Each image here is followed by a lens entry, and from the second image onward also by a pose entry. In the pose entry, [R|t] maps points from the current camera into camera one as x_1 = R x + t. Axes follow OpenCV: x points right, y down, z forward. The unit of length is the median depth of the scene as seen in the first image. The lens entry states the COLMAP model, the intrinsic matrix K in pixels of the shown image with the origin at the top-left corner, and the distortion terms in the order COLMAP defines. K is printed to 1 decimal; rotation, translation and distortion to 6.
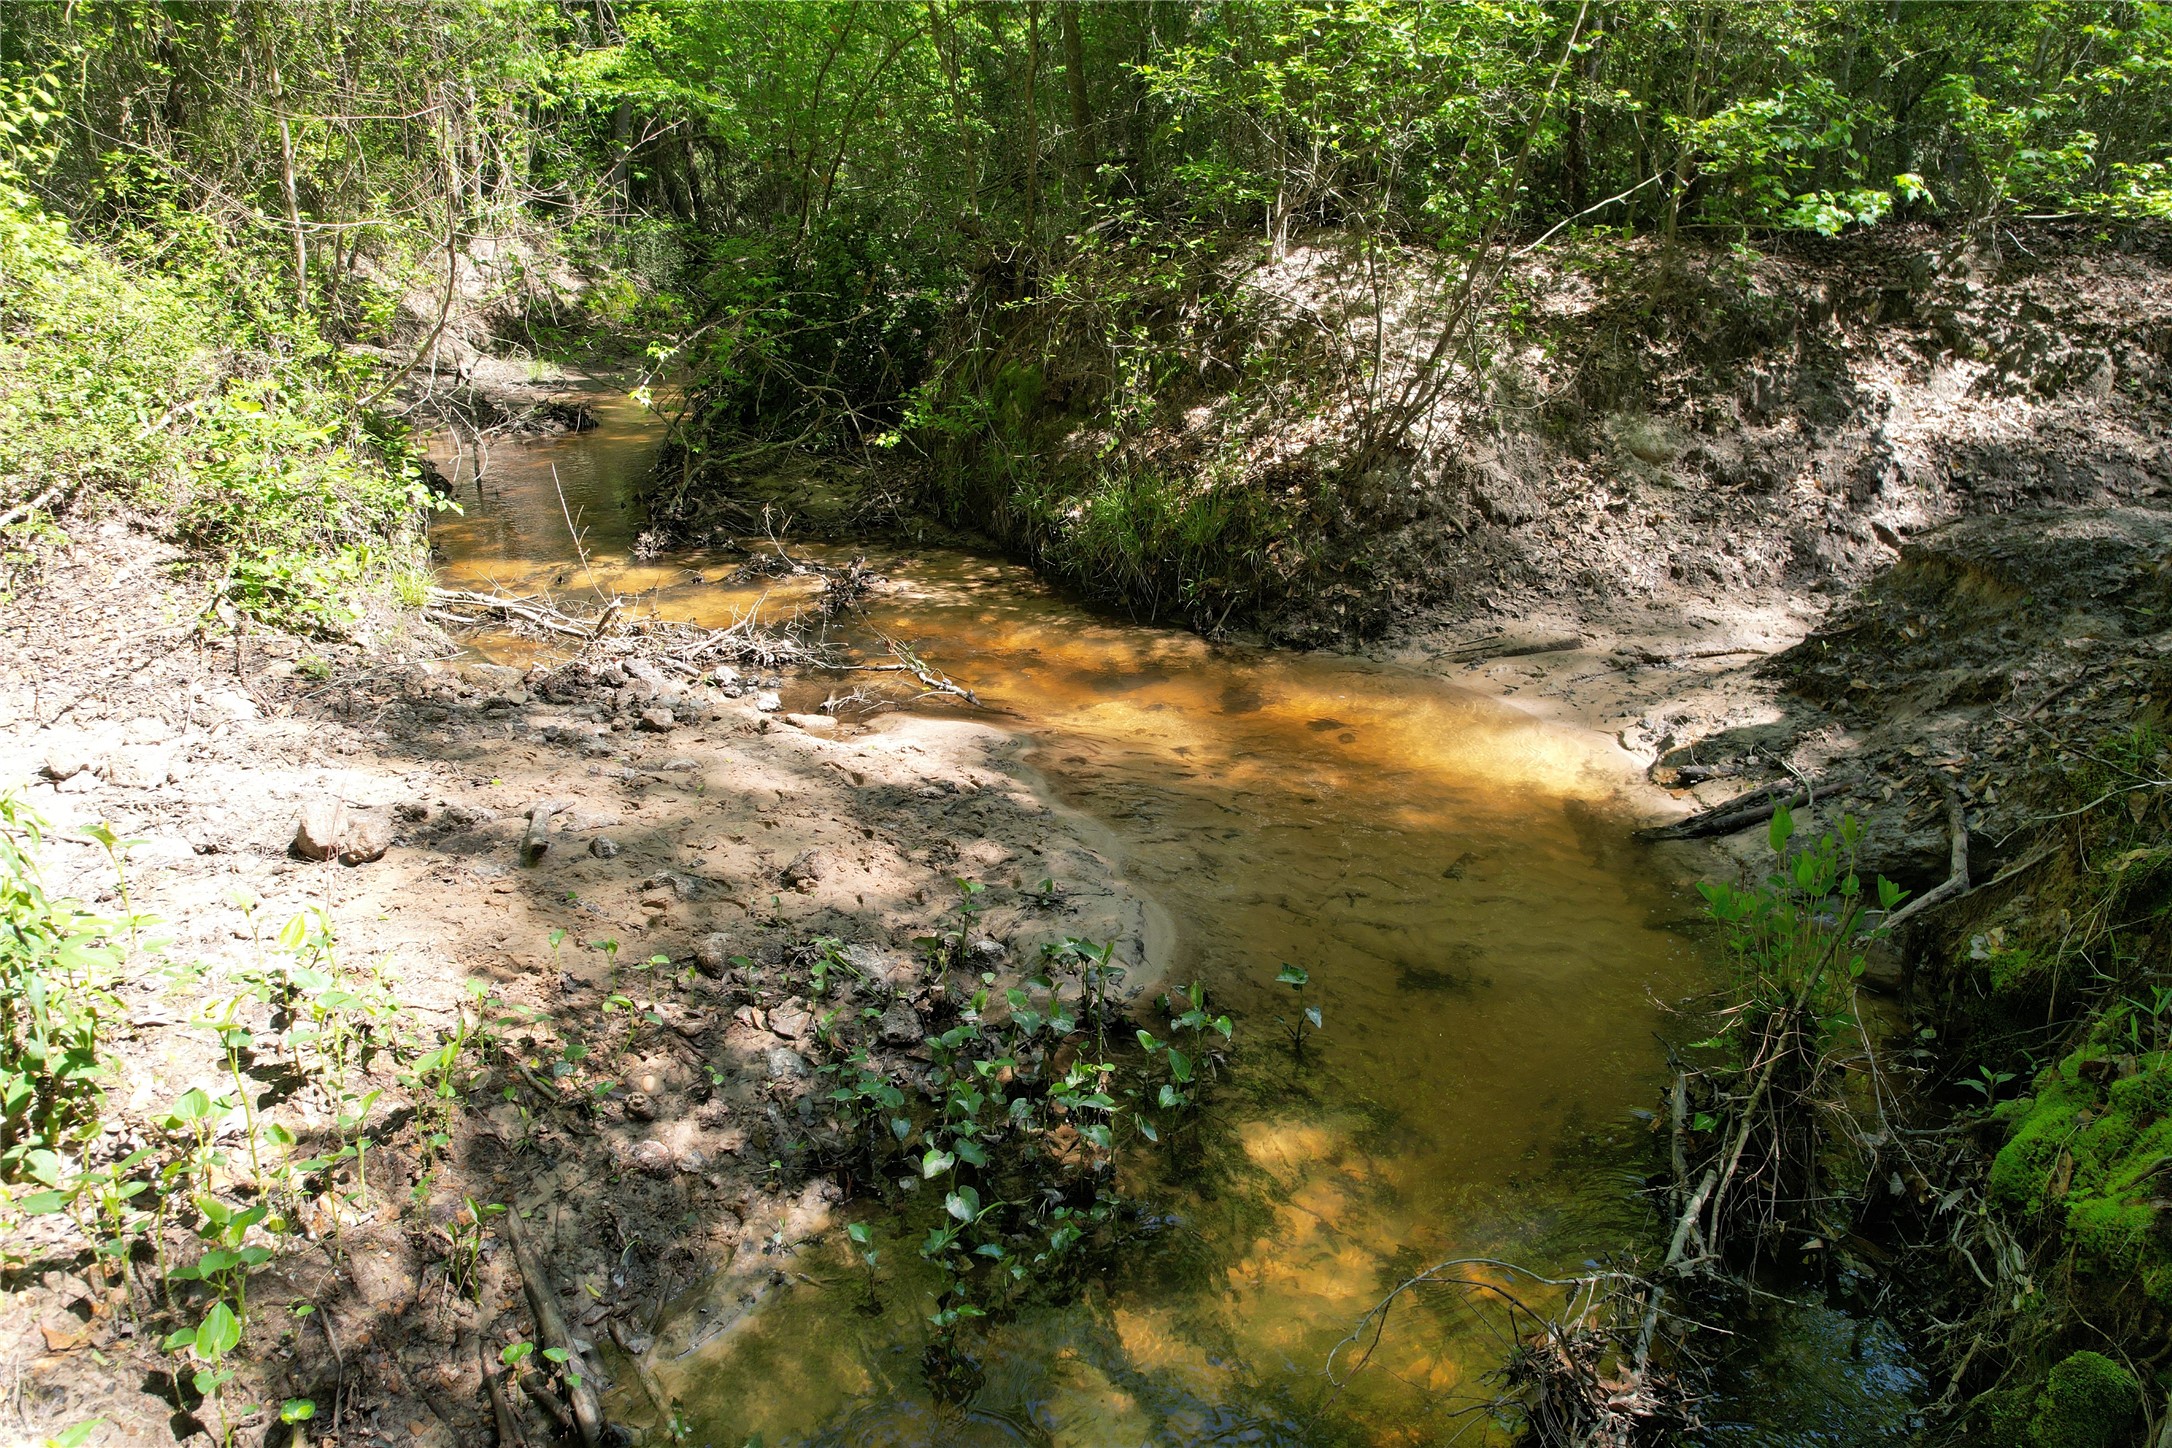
lens RADIAL K [[1382.4, 0, 1086.5], [0, 1382.4, 712.8], [0, 0, 1]] dist [-0.011017, -0.002102]
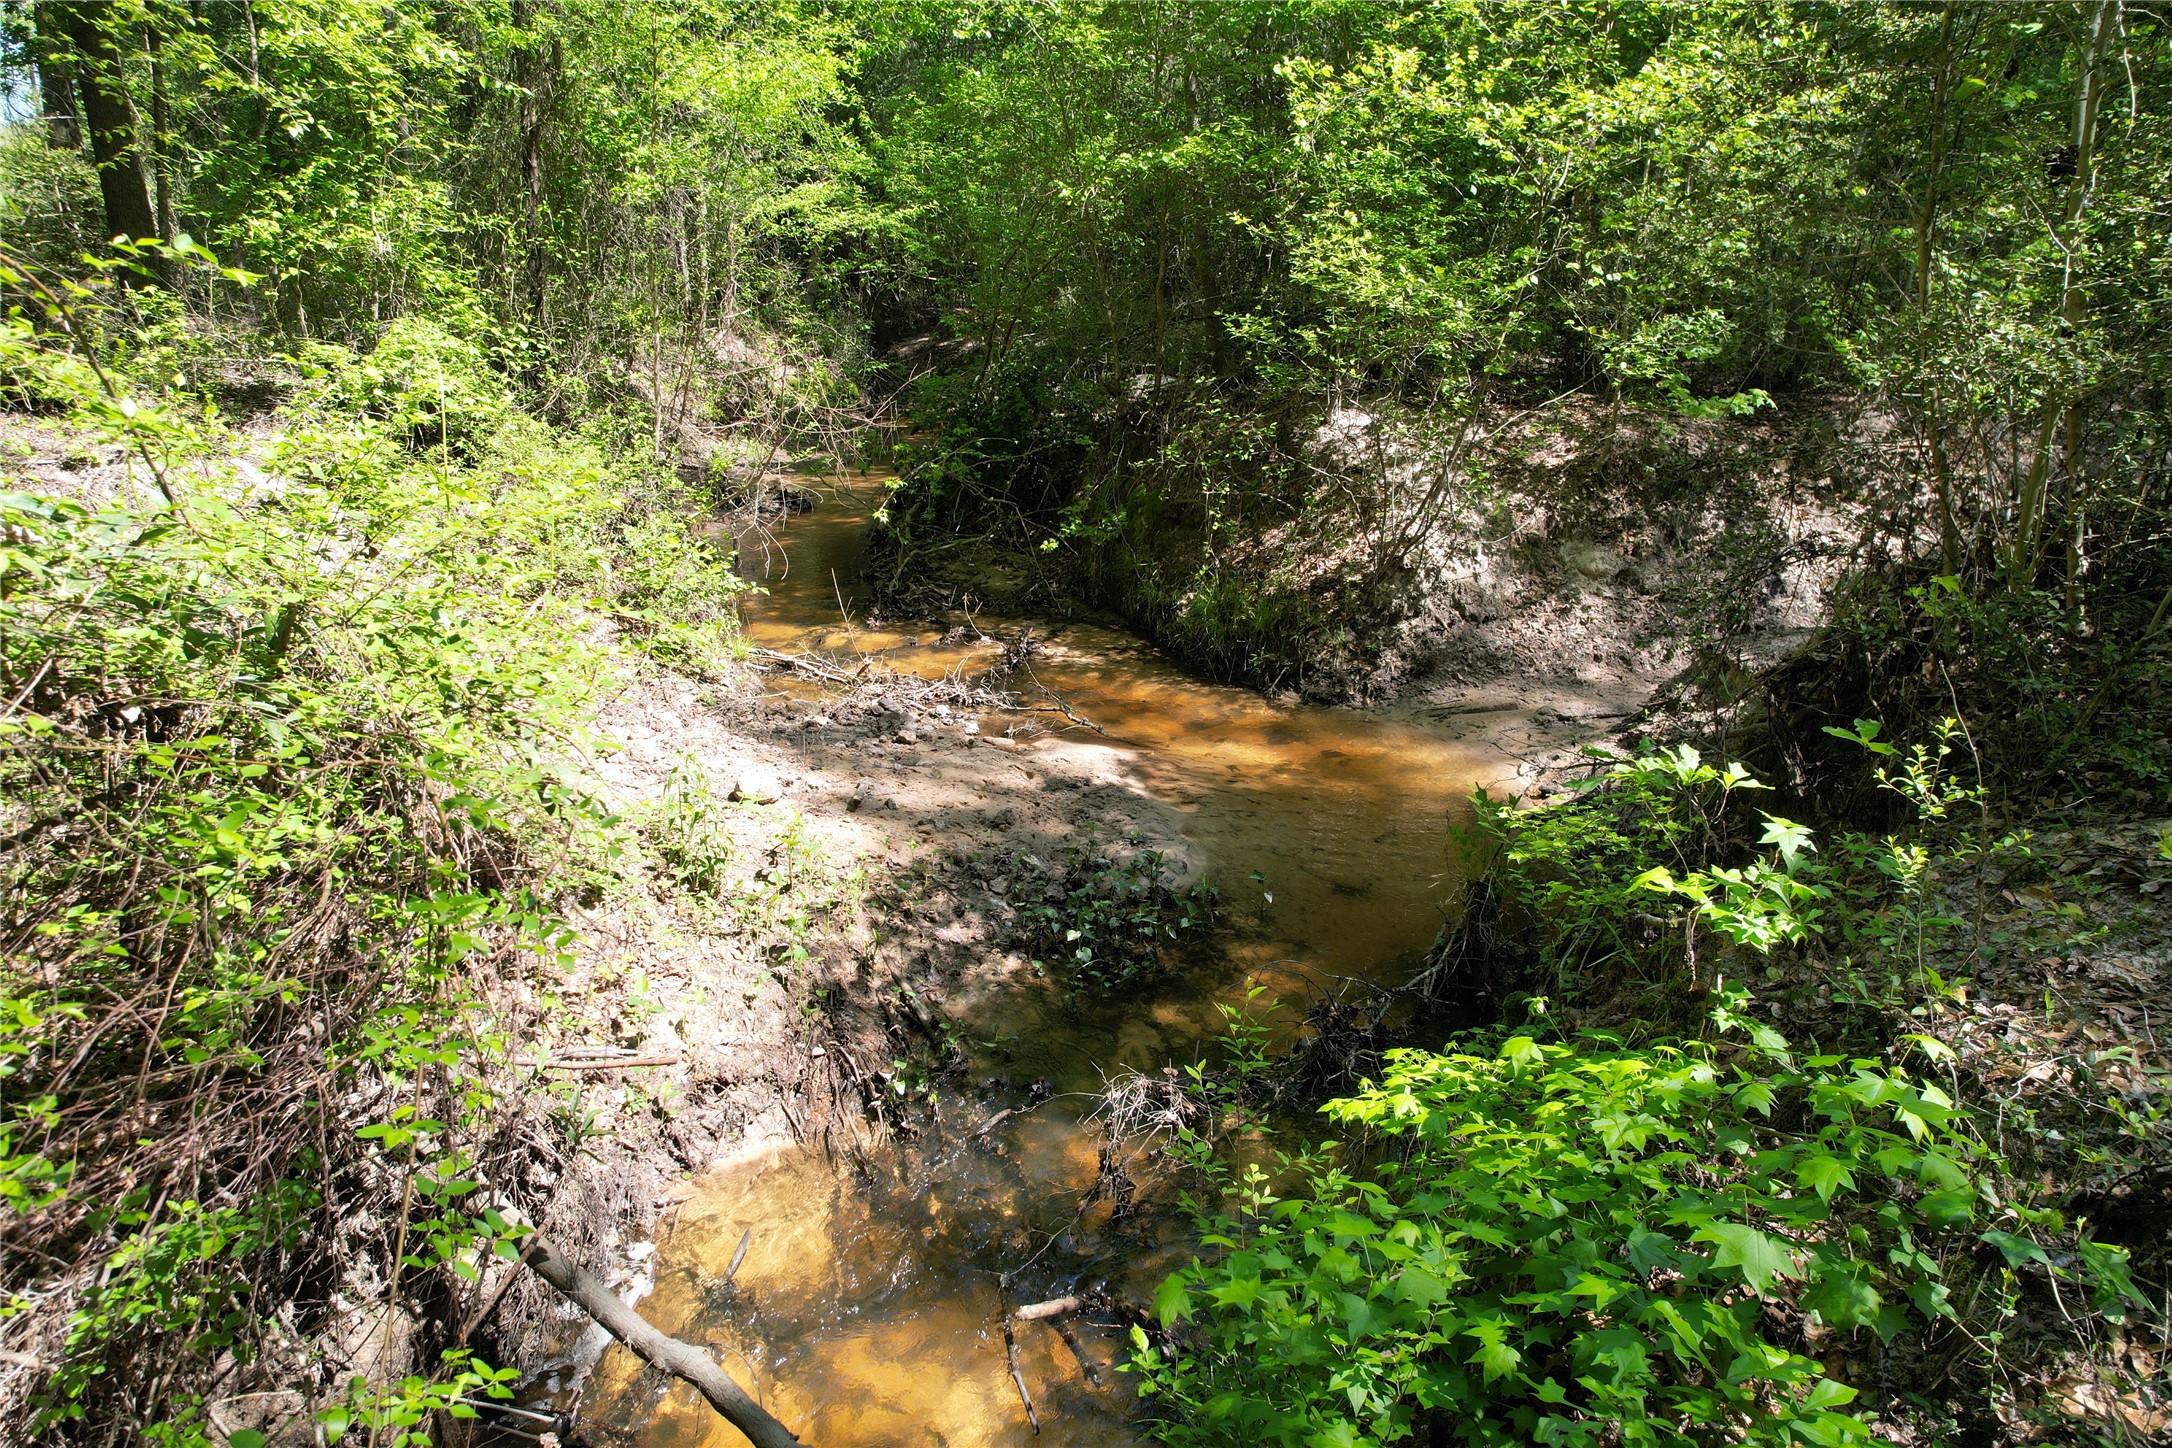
lens RADIAL K [[1382.4, 0, 1086.5], [0, 1382.4, 723.7], [0, 0, 1]] dist [-0.011017, -0.002102]
pose [[0.994333, 0.029234, -0.102209, 0.048477], [-0.031822, 0.999211, -0.023776, 0.016410], [0.101433, 0.026894, 0.994479, -0.453059]]
